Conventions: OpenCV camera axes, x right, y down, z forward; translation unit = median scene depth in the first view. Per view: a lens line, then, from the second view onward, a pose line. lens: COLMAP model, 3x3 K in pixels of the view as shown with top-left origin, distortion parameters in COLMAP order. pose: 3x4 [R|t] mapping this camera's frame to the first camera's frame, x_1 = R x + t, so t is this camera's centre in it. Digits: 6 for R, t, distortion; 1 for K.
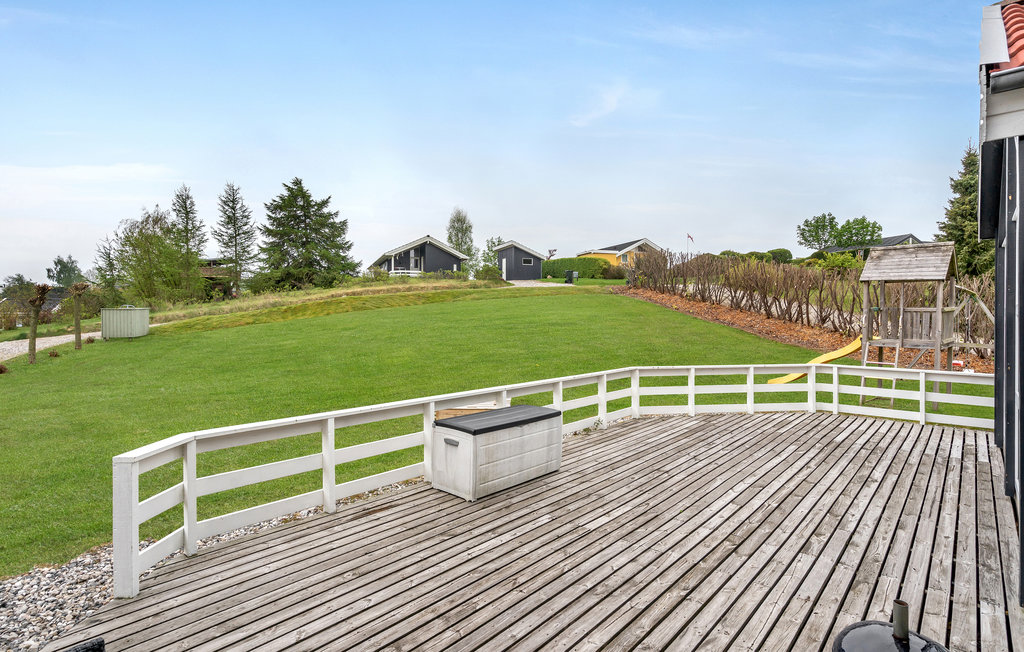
lens RADIAL K [[513.5, 0, 511.5], [0, 513.5, 318.7], [0, 0, 1]] dist [0.000112, 0.003847]
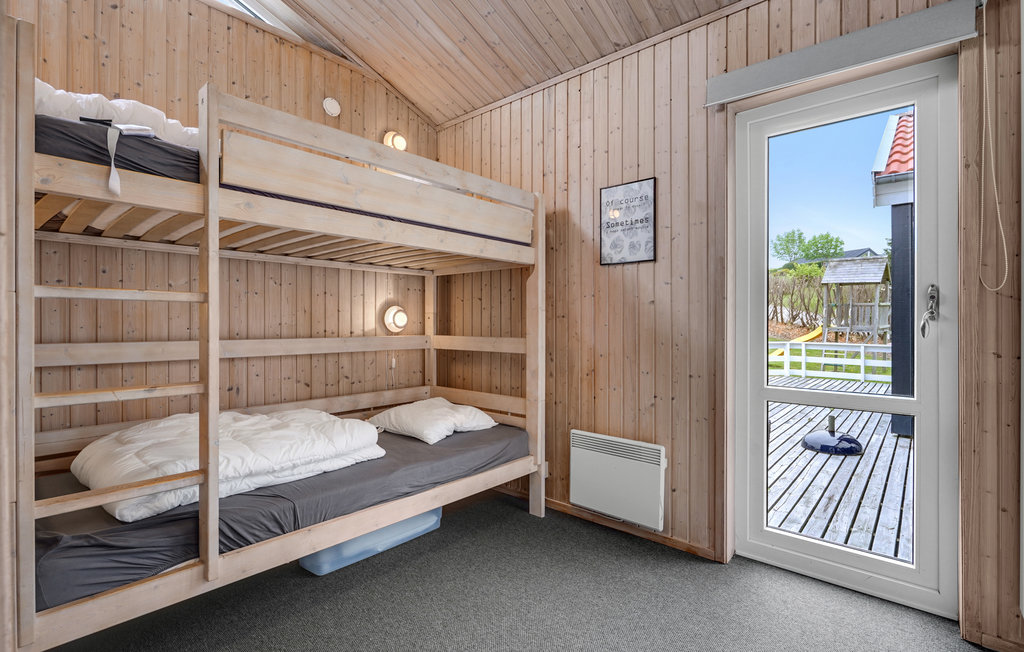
lens RADIAL K [[481.0, 0, 513.6], [0, 481.0, 328.0], [0, 0, 1]] dist [-0.002954, -0.000046]
pose [[0.999816, -0.000829, 0.019142, -0.164577], [0.000729, 0.999986, 0.005236, 0.036805], [-0.019146, -0.005221, 0.999803, -0.261153]]
